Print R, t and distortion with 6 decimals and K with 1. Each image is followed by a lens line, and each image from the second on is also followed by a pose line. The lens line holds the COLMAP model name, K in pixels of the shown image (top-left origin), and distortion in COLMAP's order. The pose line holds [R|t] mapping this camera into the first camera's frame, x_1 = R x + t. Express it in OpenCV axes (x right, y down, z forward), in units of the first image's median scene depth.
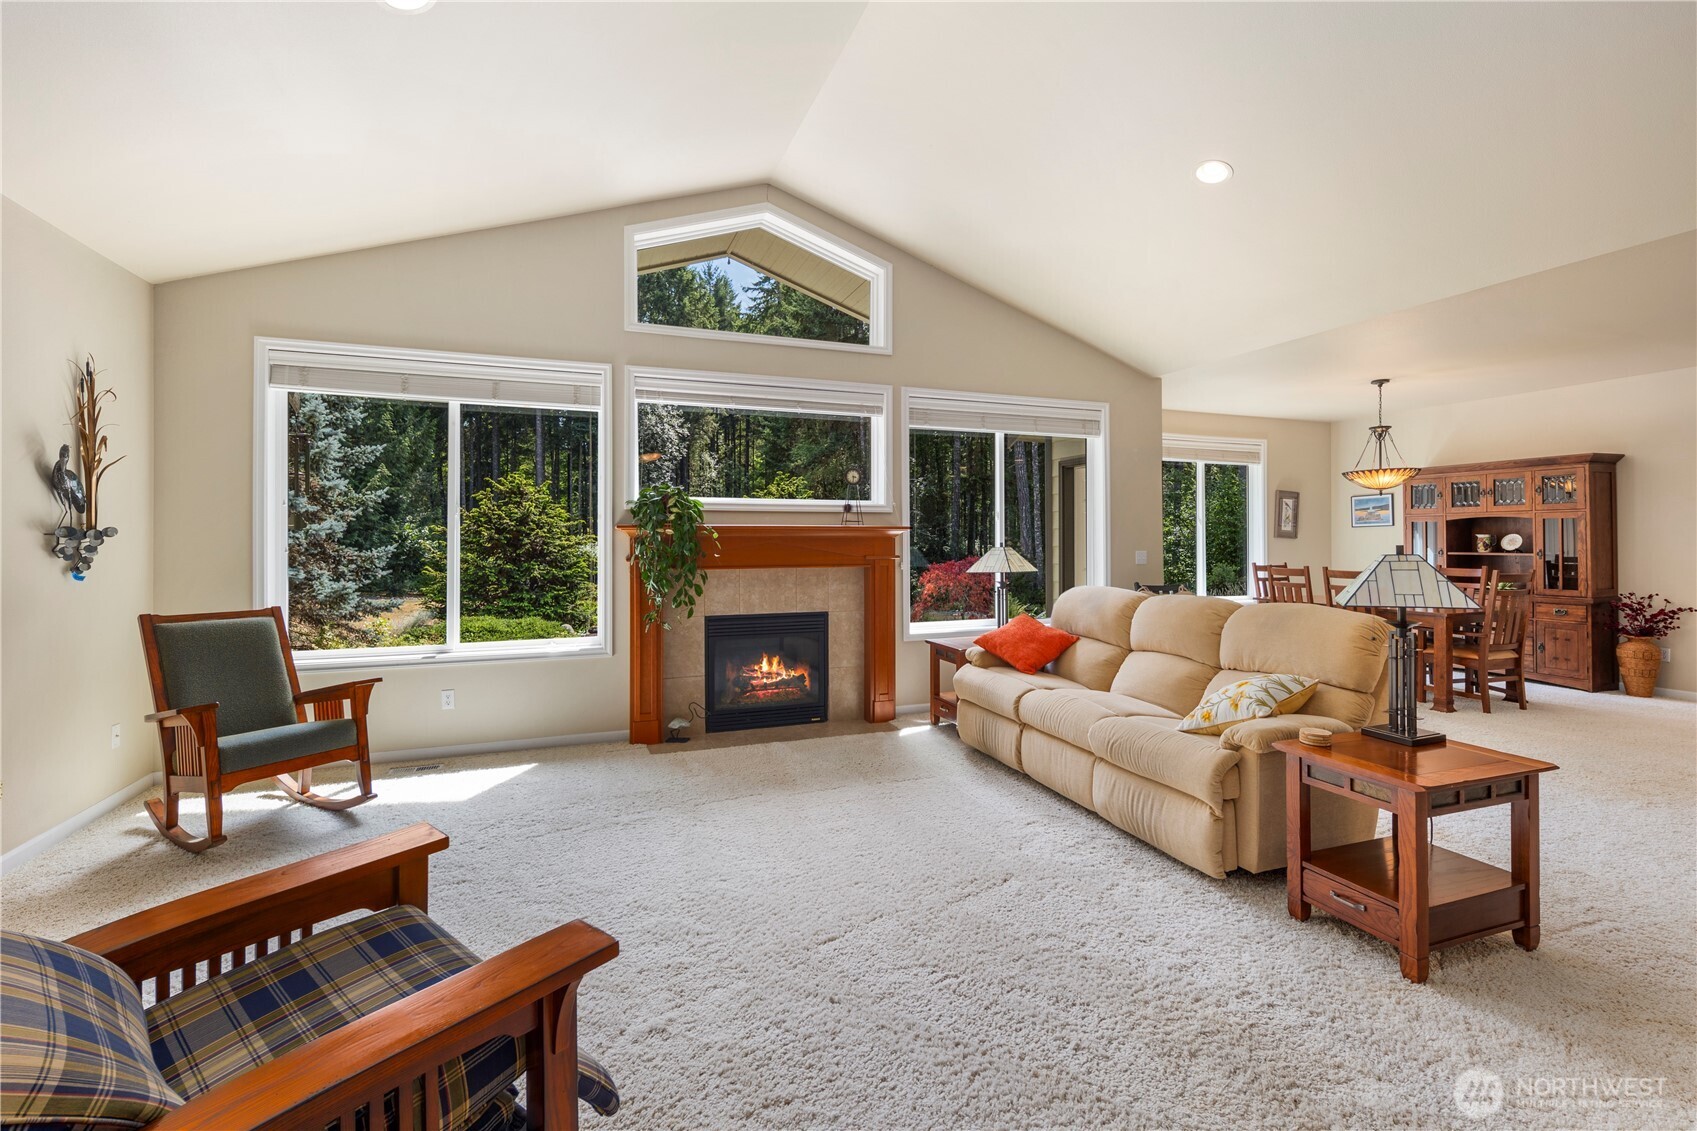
lens RADIAL K [[747.3, 0, 849.7], [0, 747.3, 535.5], [0, 0, 1]] dist [0.004671, -0.003469]
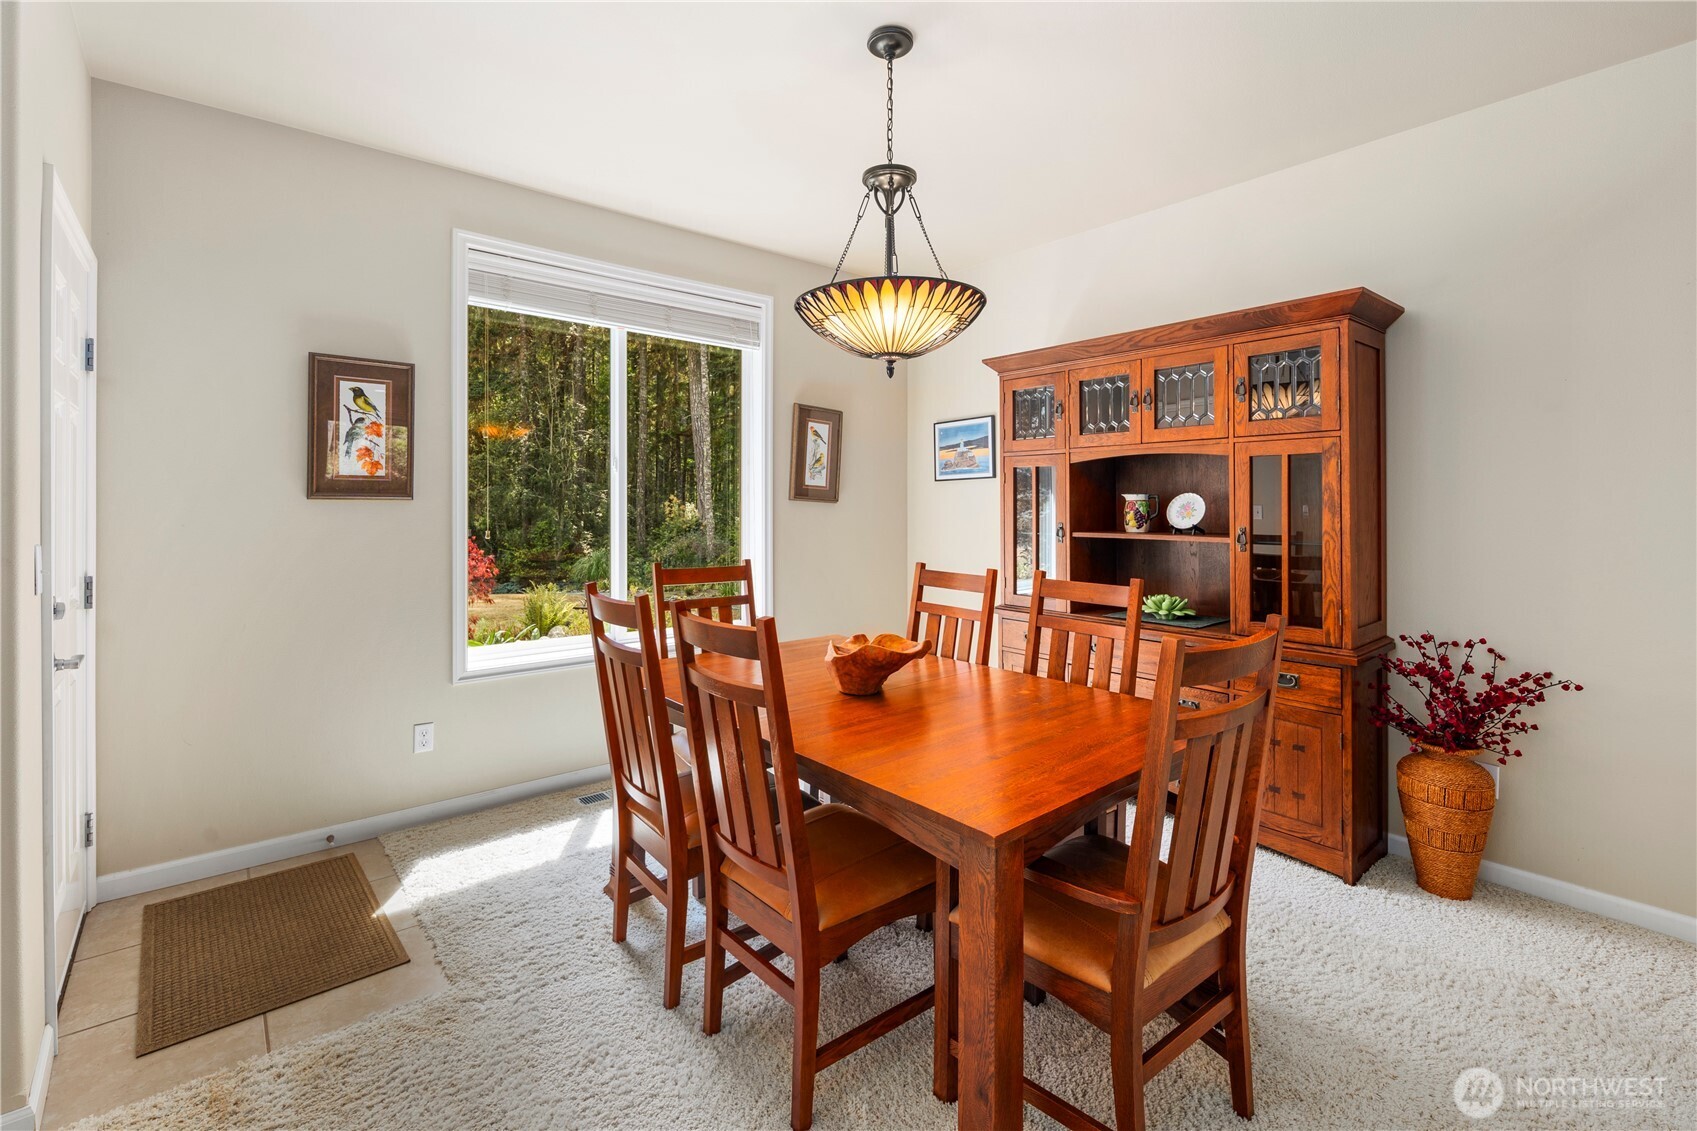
lens RADIAL K [[747.3, 0, 861.4], [0, 747.3, 501.9], [0, 0, 1]] dist [0.004671, -0.003469]
pose [[0.940219, 0.003211, 0.340555, 0.623225], [-0.004502, 0.999985, 0.003001, 0.003285], [-0.340540, -0.004355, 0.940220, 0.732354]]
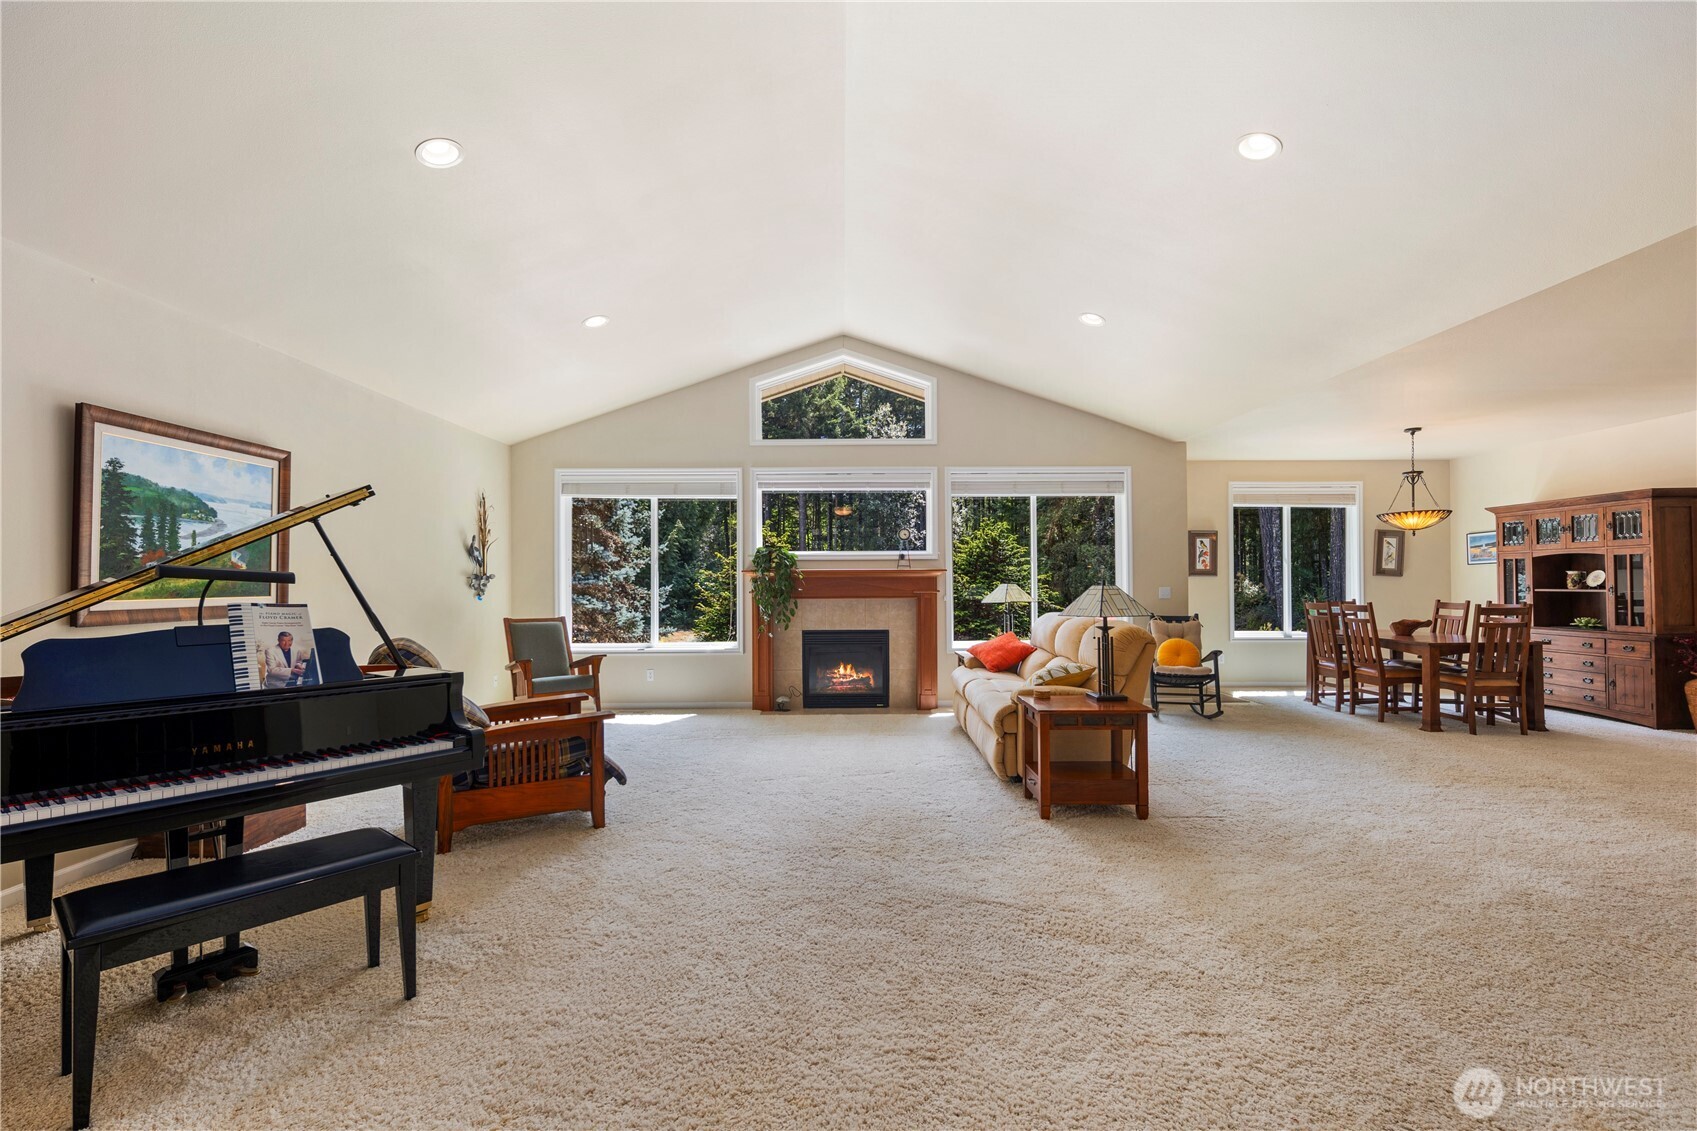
lens RADIAL K [[747.3, 0, 842.8], [0, 747.3, 577.5], [0, 0, 1]] dist [0.004671, -0.003469]
pose [[0.936935, -0.005718, -0.349457, 0.339294], [0.005771, 0.999983, -0.000889, 0.002786], [0.349456, -0.001184, 0.936952, -0.314881]]
